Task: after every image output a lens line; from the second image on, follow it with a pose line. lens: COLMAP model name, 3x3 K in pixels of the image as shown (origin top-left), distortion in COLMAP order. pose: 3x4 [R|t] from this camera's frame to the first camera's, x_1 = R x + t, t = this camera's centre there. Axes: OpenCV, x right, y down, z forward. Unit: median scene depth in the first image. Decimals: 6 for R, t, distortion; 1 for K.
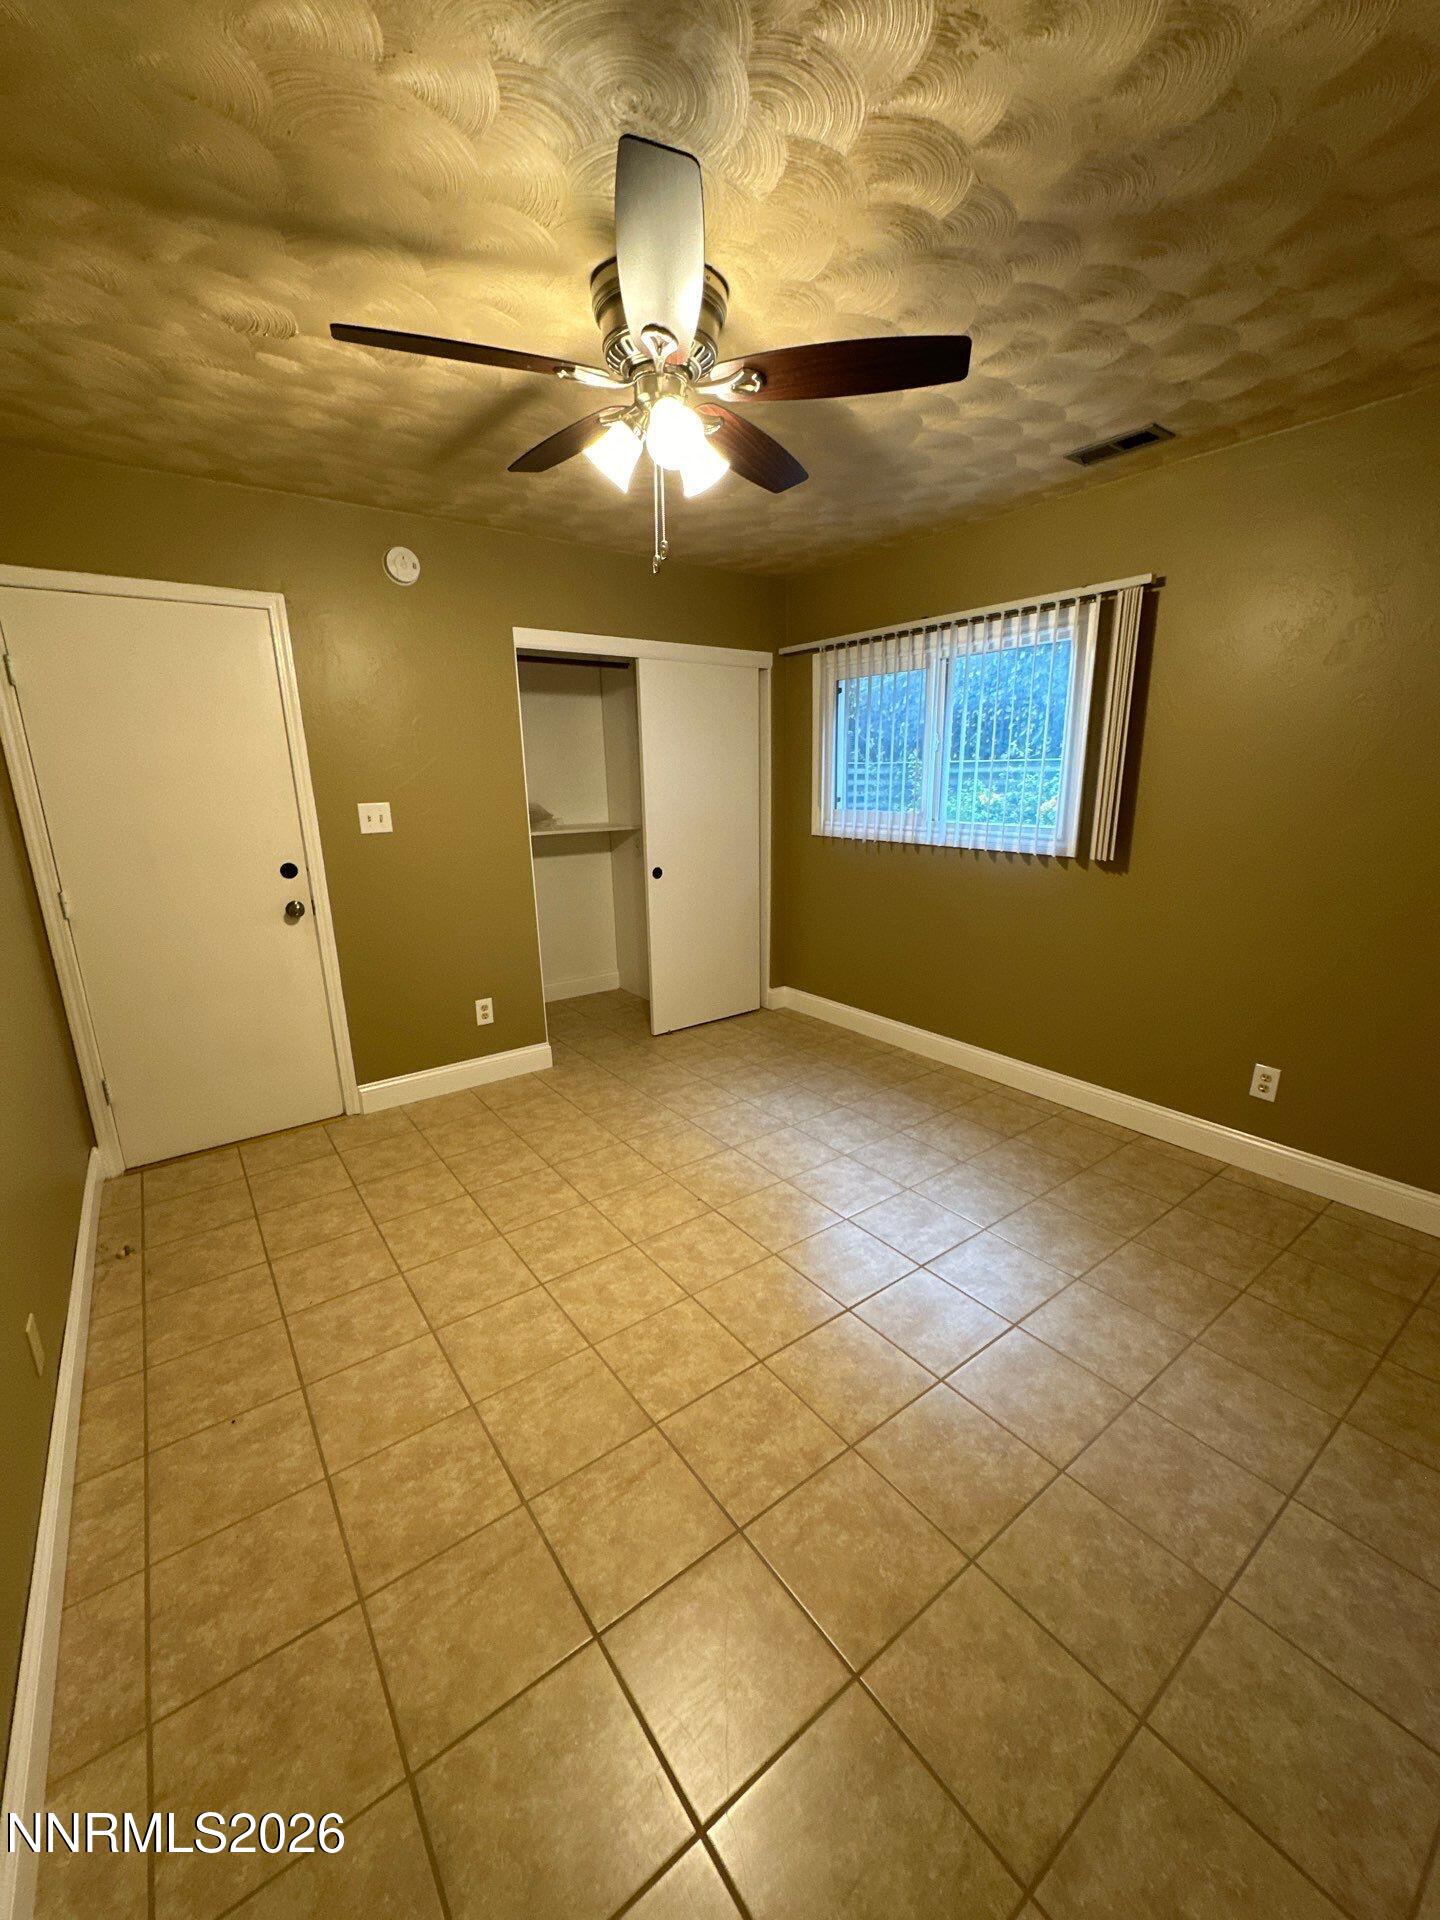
lens RADIAL K [[762.5, 0, 717.4], [0, 762.5, 958.9], [0, 0, 1]] dist [-0.004228, 0.001419]
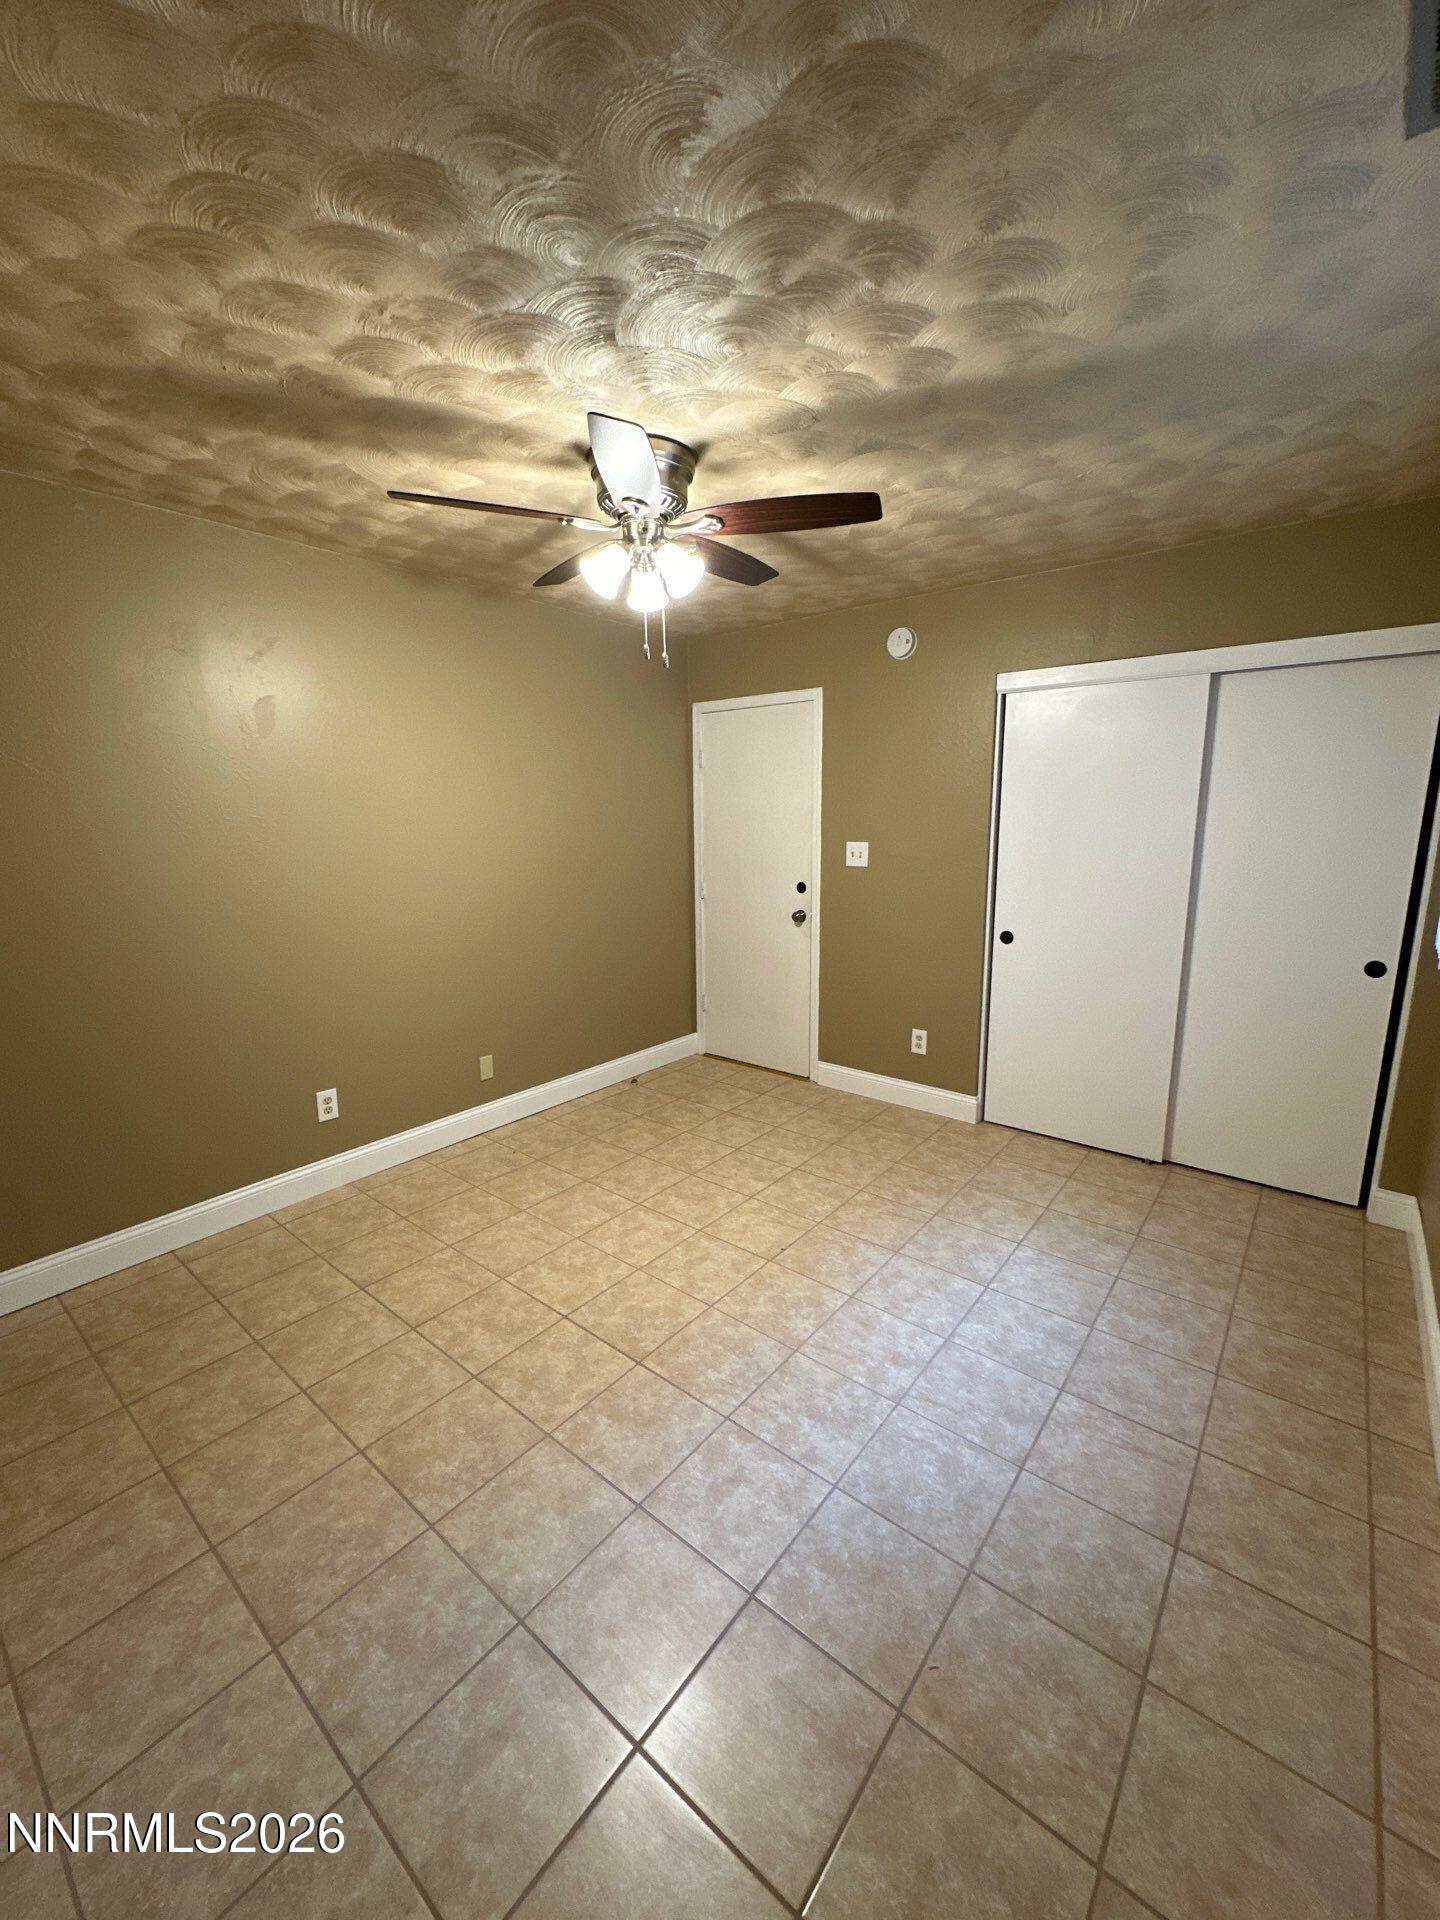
lens RADIAL K [[762.5, 0, 725.8], [0, 762.5, 960.3], [0, 0, 1]] dist [-0.004228, 0.001419]
pose [[0.253066, 0.197812, -0.947010, 0.894028], [-0.230594, 0.962994, 0.139531, -0.184939], [0.939566, 0.183064, 0.289315, 0.616677]]
